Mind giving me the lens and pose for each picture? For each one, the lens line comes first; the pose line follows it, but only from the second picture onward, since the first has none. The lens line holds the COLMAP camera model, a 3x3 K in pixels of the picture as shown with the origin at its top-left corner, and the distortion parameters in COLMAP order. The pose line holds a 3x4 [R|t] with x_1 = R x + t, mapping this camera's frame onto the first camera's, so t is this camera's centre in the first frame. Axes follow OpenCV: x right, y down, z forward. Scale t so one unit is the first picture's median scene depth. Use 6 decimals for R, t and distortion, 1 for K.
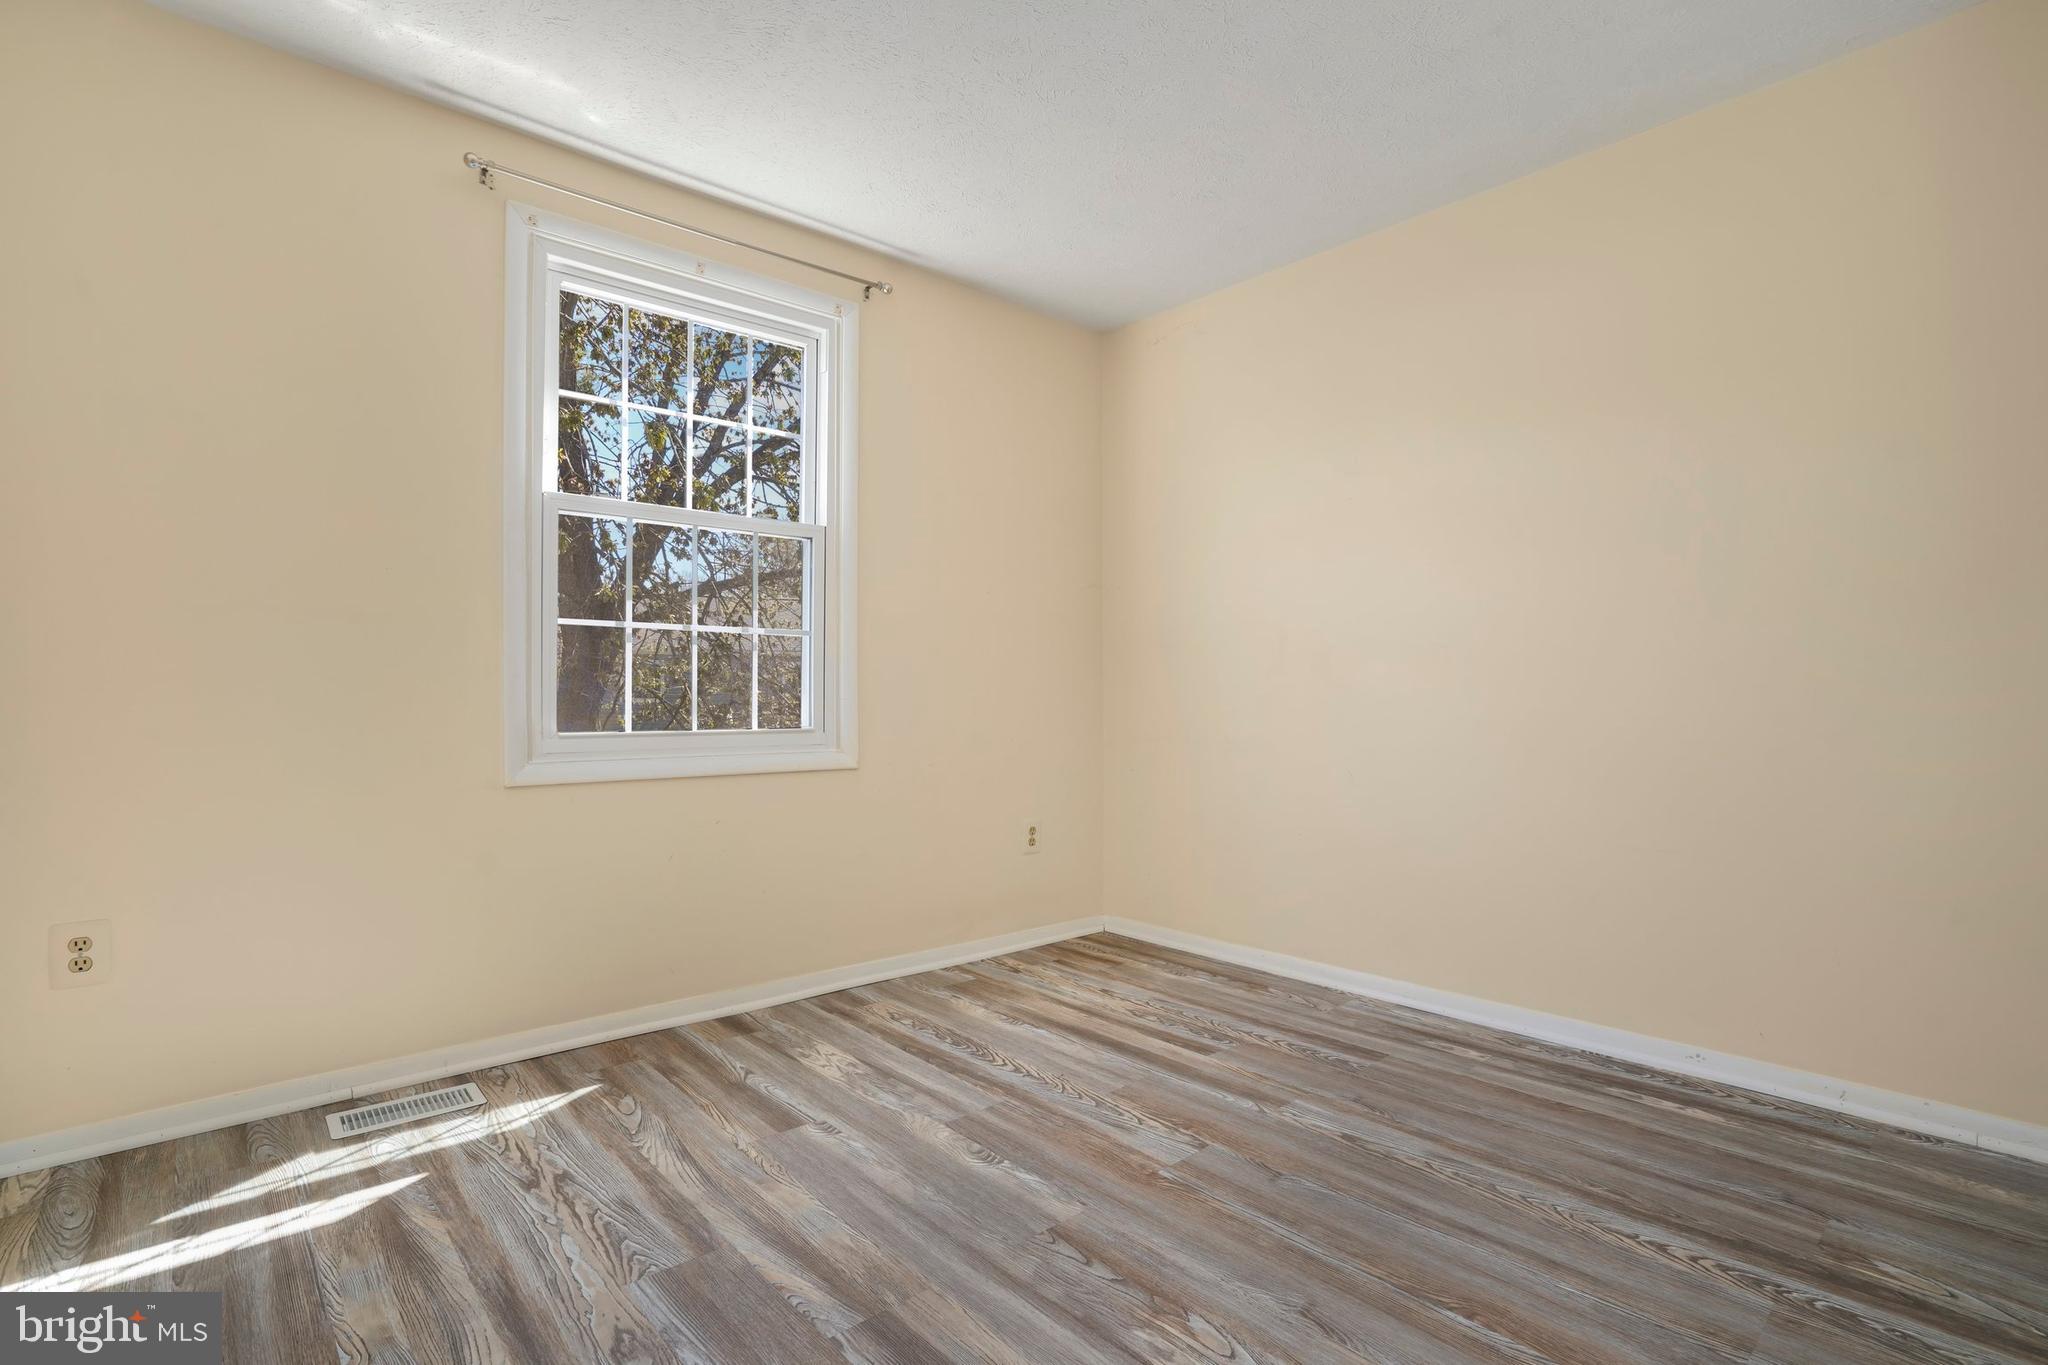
lens RADIAL K [[981.0, 0, 1019.7], [0, 981.0, 686.1], [0, 0, 1]] dist [-0.057057, 0.027846]
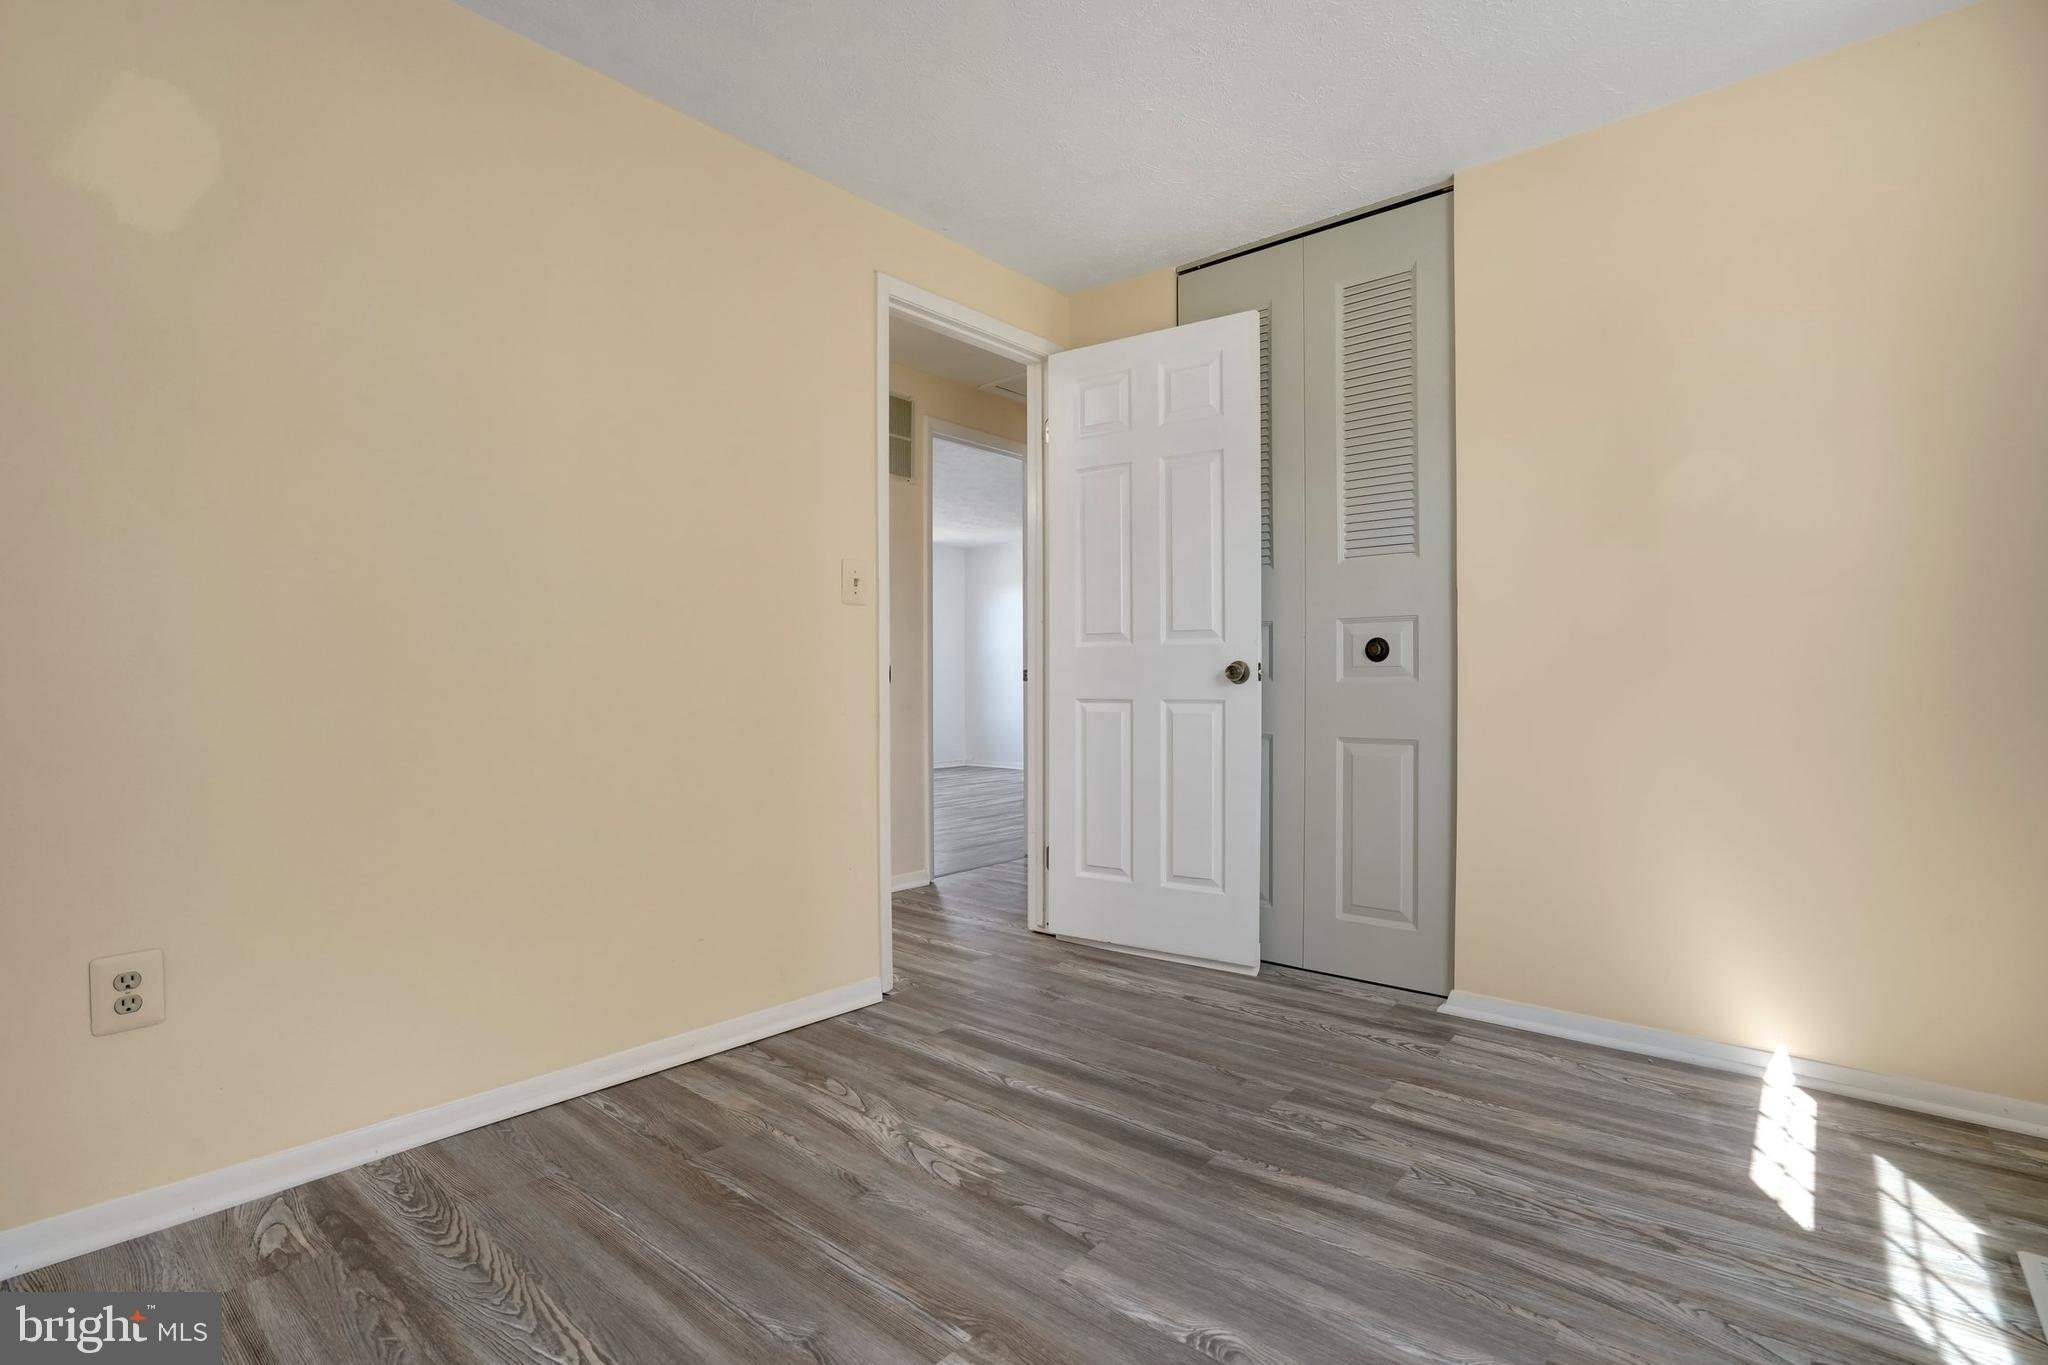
lens RADIAL K [[981.0, 0, 1019.7], [0, 981.0, 686.1], [0, 0, 1]] dist [-0.057057, 0.027846]
pose [[-0.990943, 0.004692, -0.134198, 0.227480], [0.004921, 0.999987, -0.001374, 0.011659], [0.134190, -0.002022, -0.990954, 1.942934]]
